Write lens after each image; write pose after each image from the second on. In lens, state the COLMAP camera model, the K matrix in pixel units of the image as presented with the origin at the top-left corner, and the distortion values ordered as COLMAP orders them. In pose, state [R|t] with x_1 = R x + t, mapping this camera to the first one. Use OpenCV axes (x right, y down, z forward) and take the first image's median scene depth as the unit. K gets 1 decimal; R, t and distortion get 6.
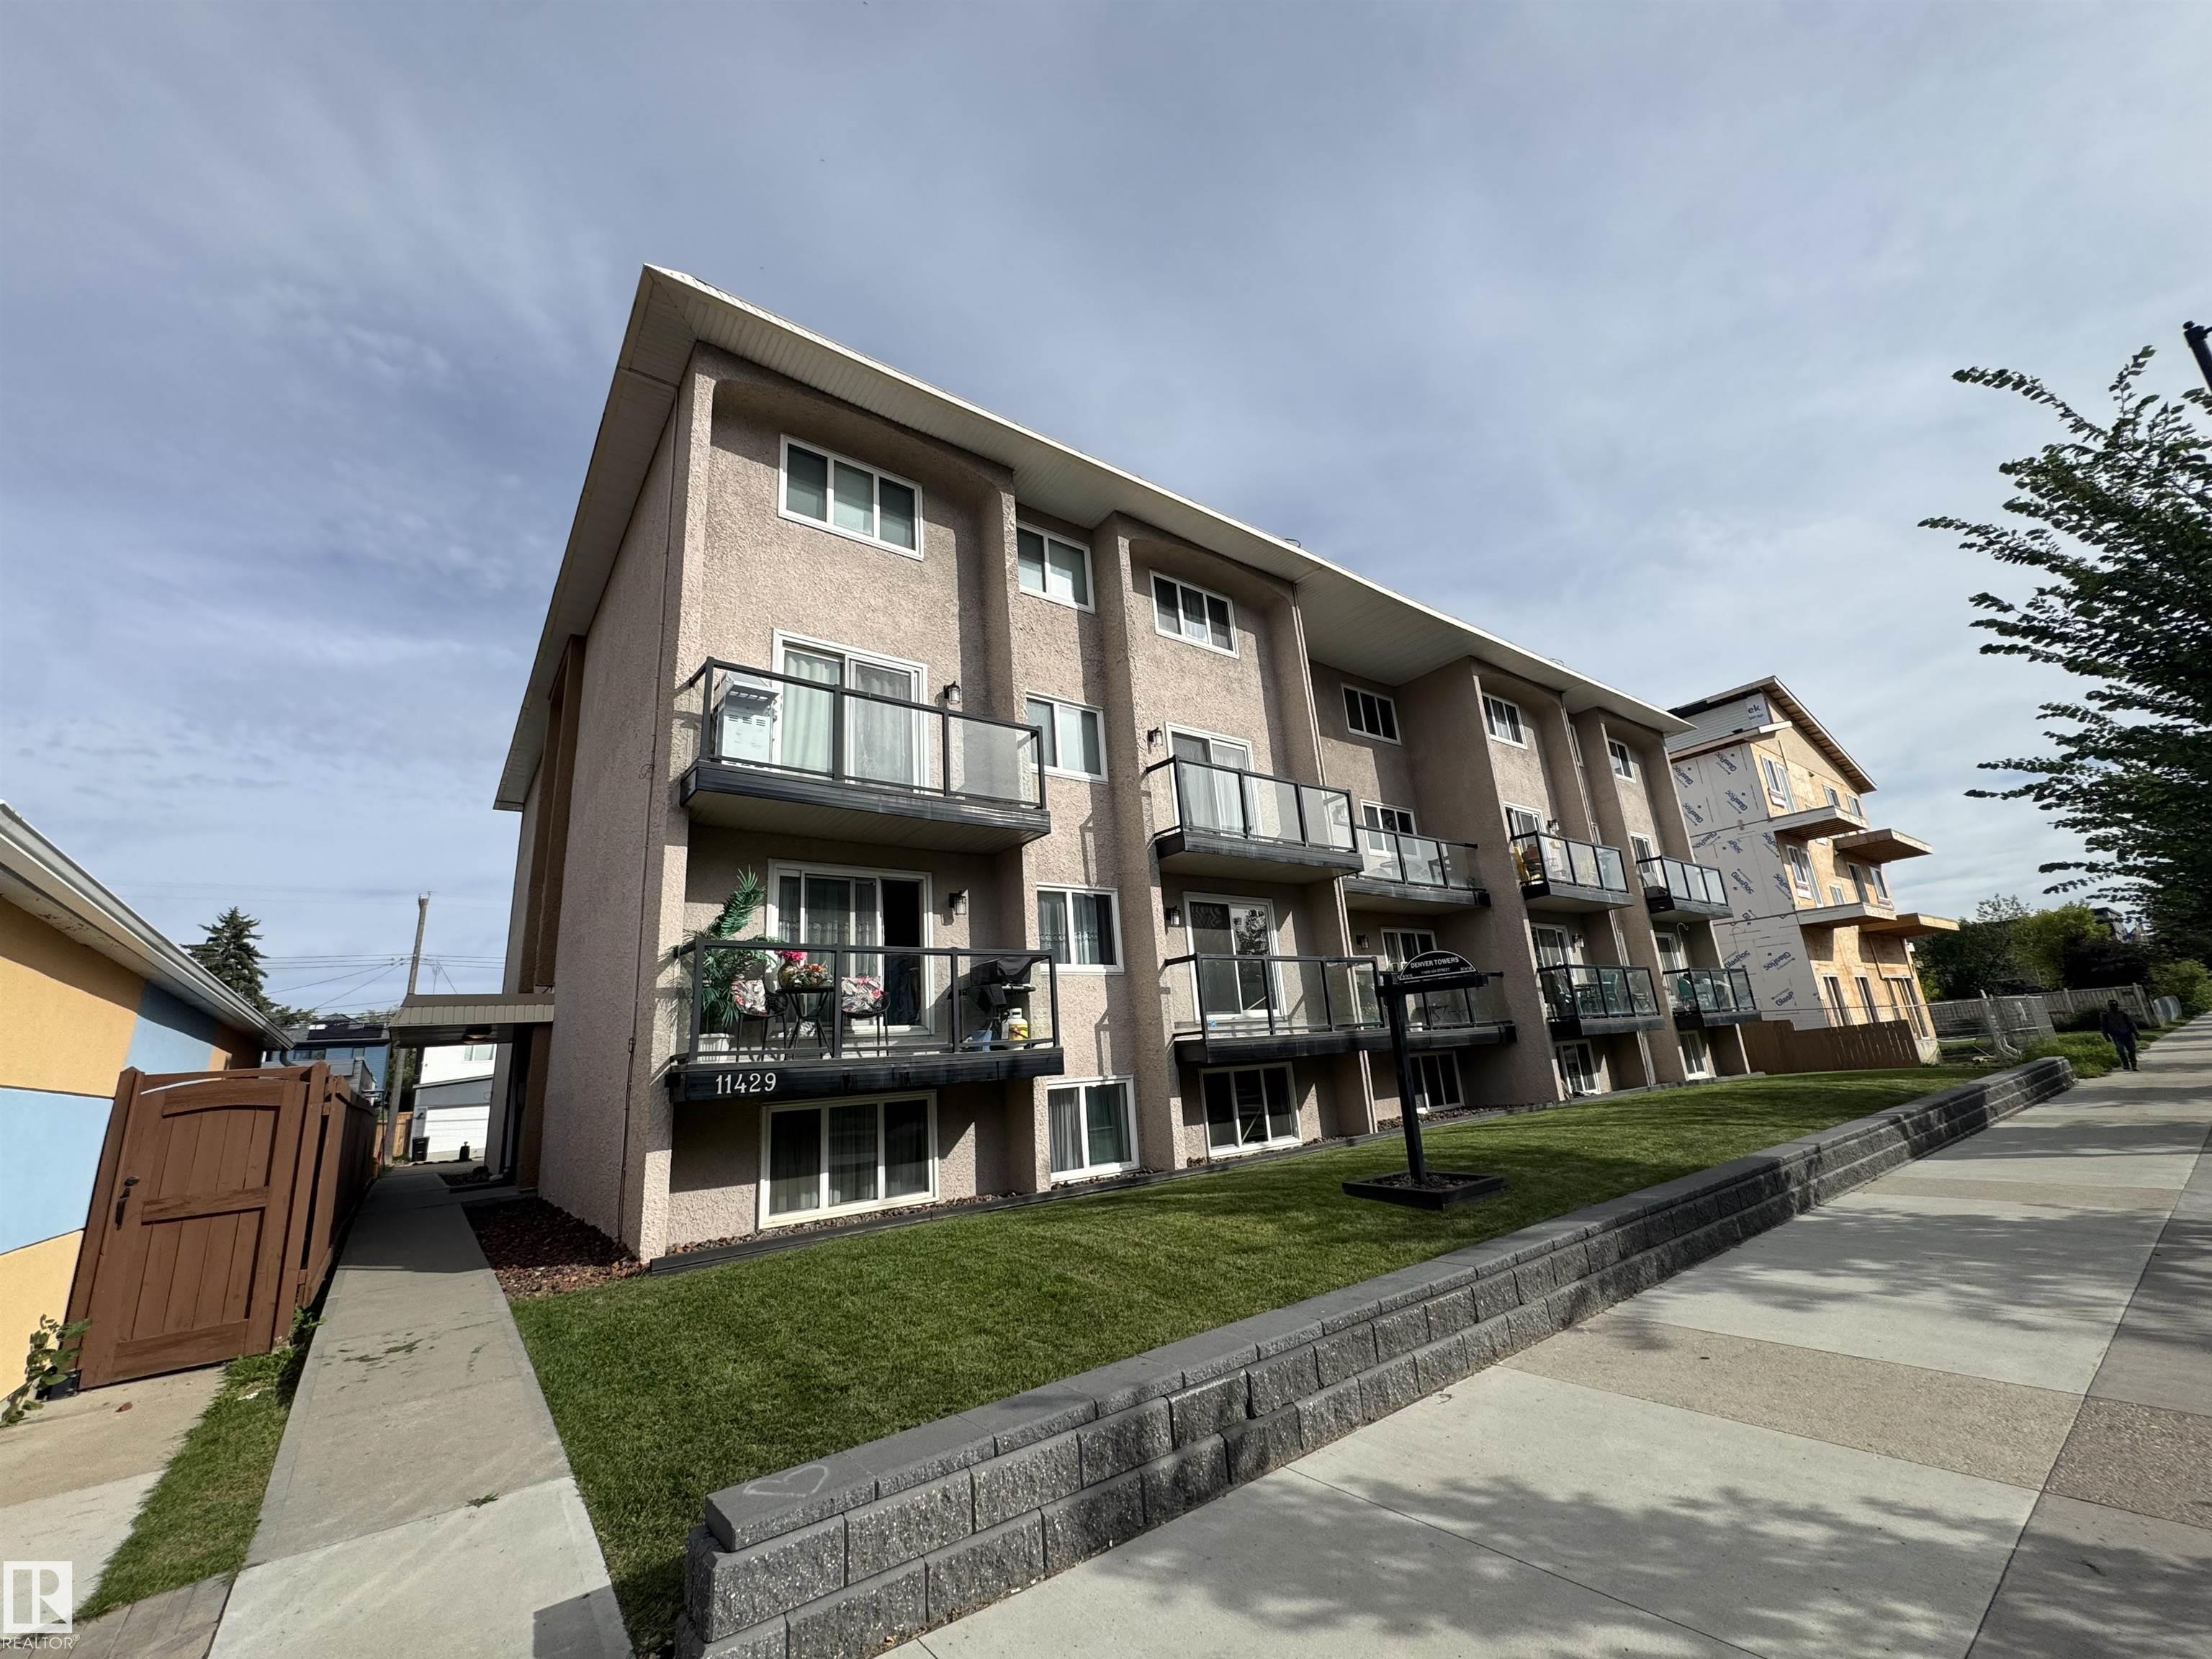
lens RADIAL K [[883.5, 0, 1106.0], [0, 883.5, 829.5], [0, 0, 1]] dist [-0.005734, -0.000148]
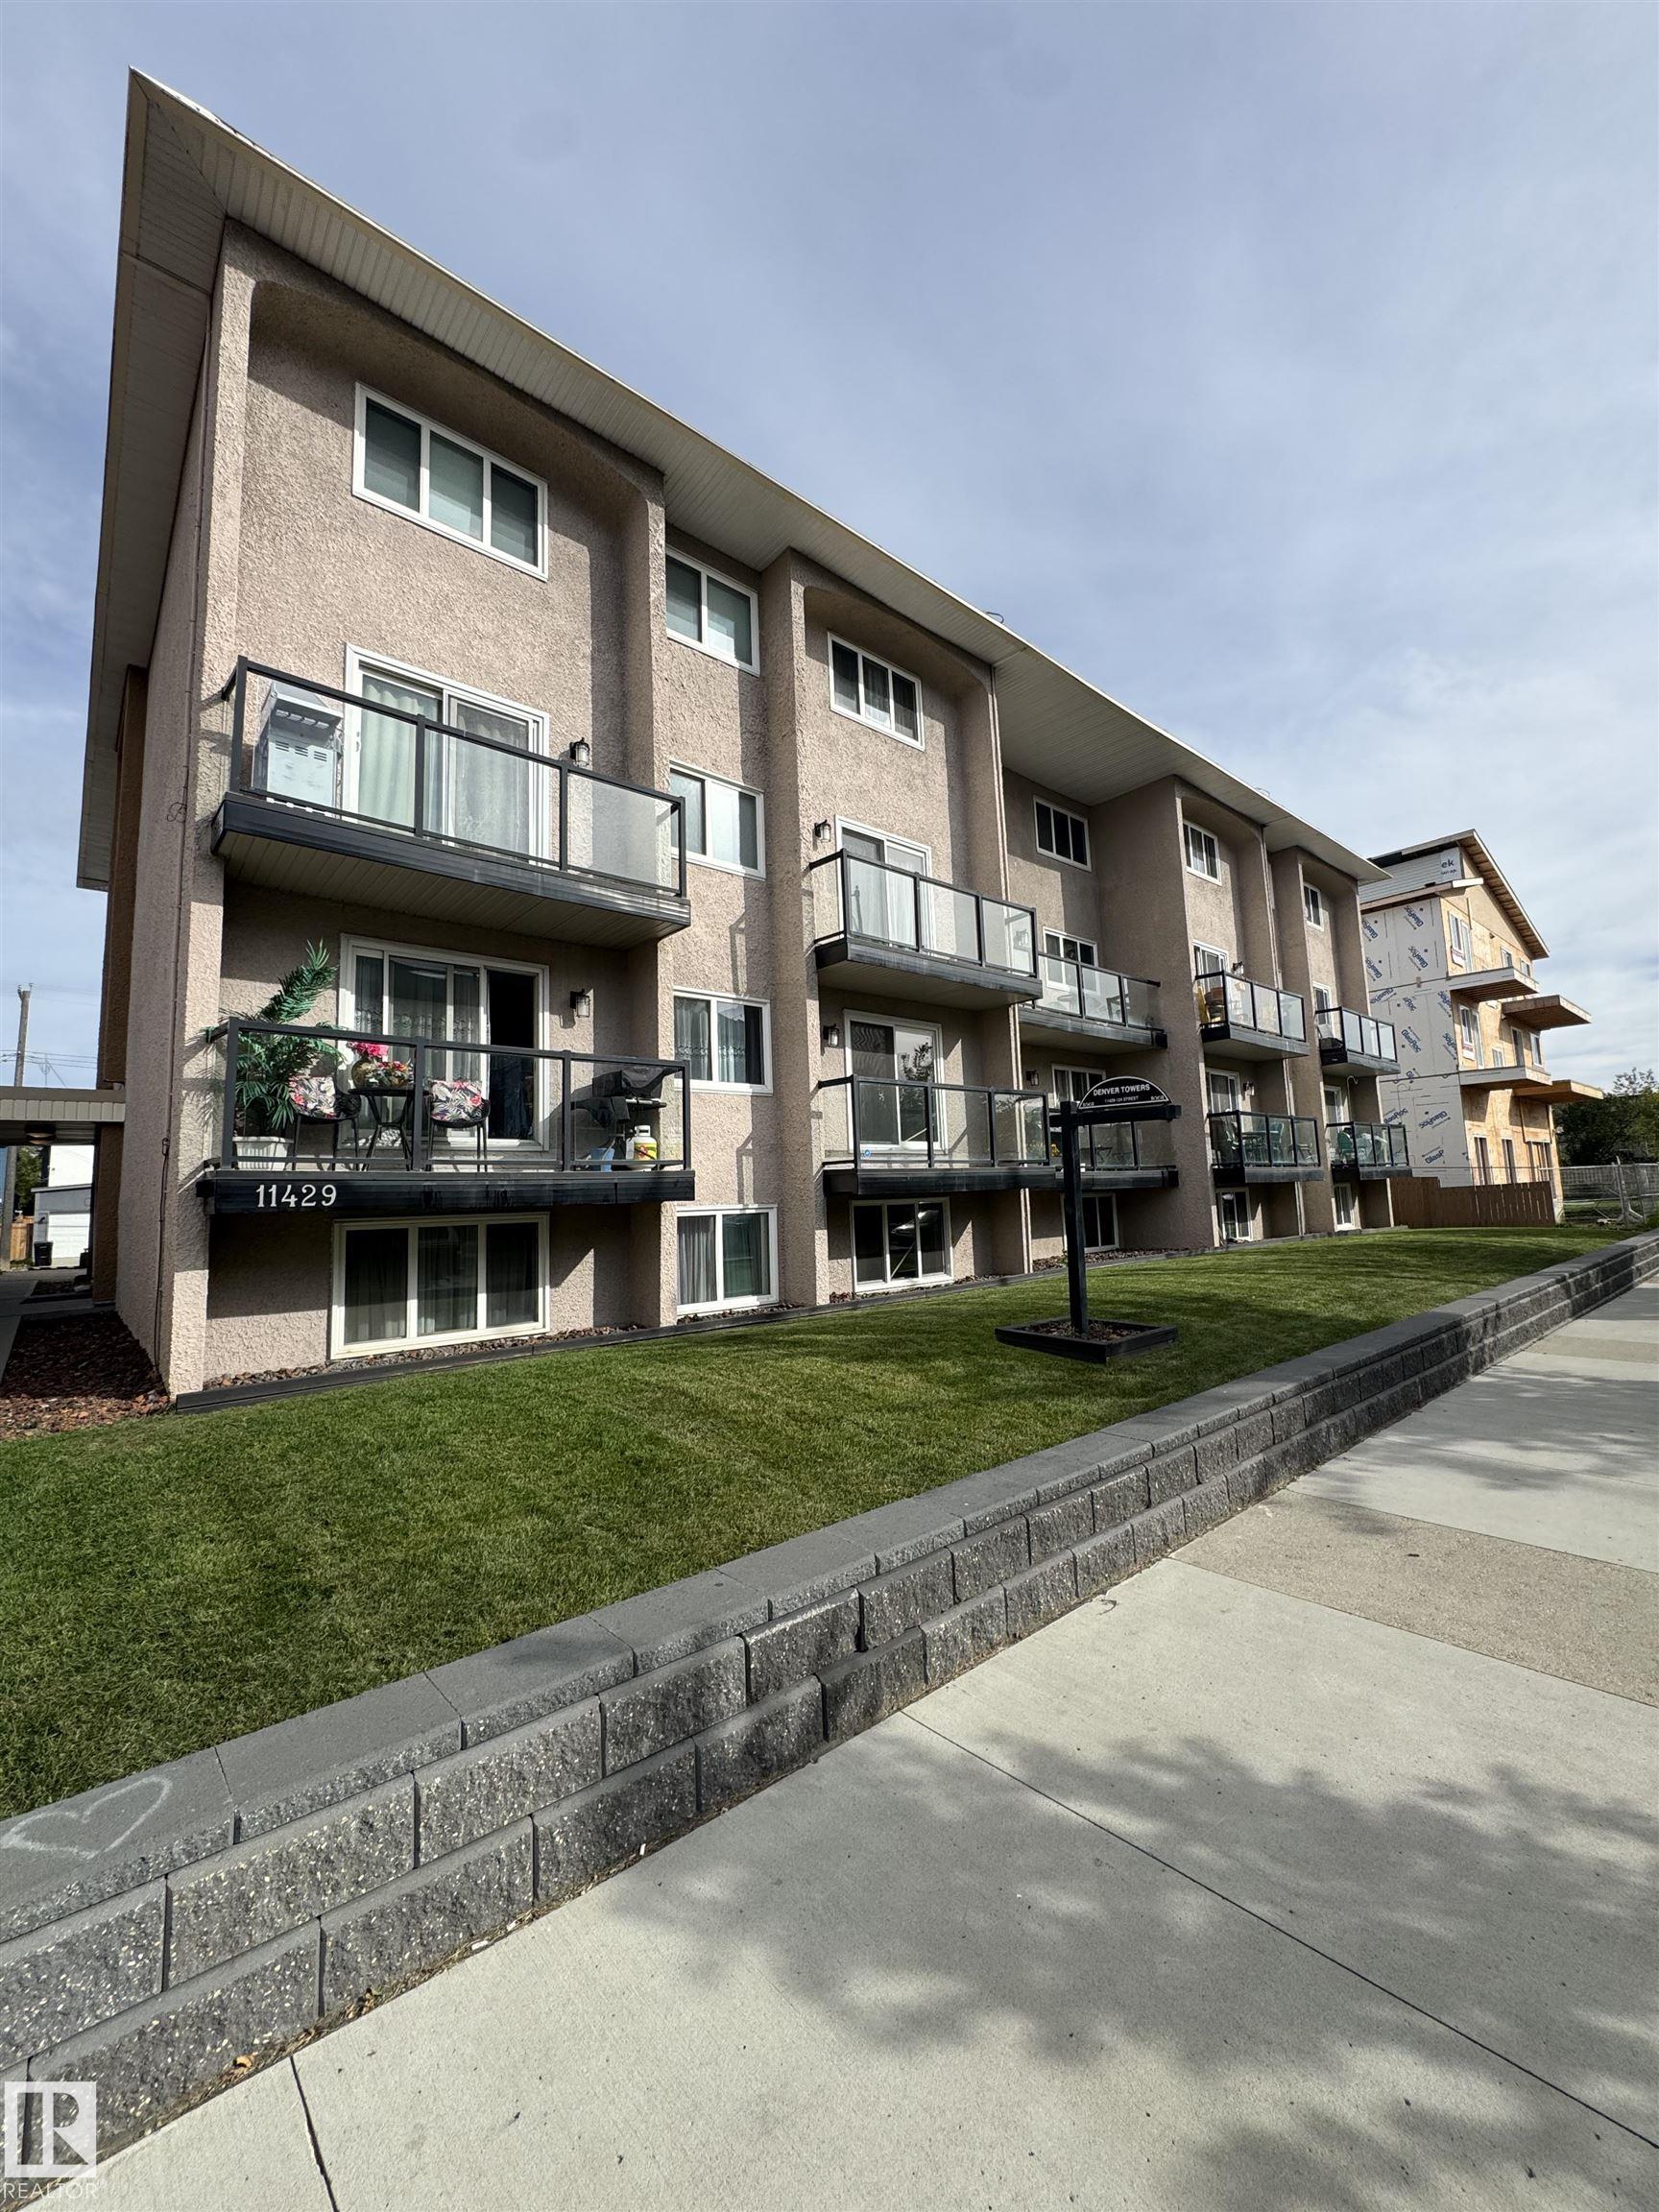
lens RADIAL K [[883.5, 0, 834.2], [0, 883.5, 1108.3], [0, 0, 1]] dist [-0.005734, -0.000148]
pose [[0.996685, 0.044125, 0.068355, 0.027069], [-0.054471, 0.985973, 0.157767, 0.038151], [-0.060435, -0.160967, 0.985108, 0.130860]]
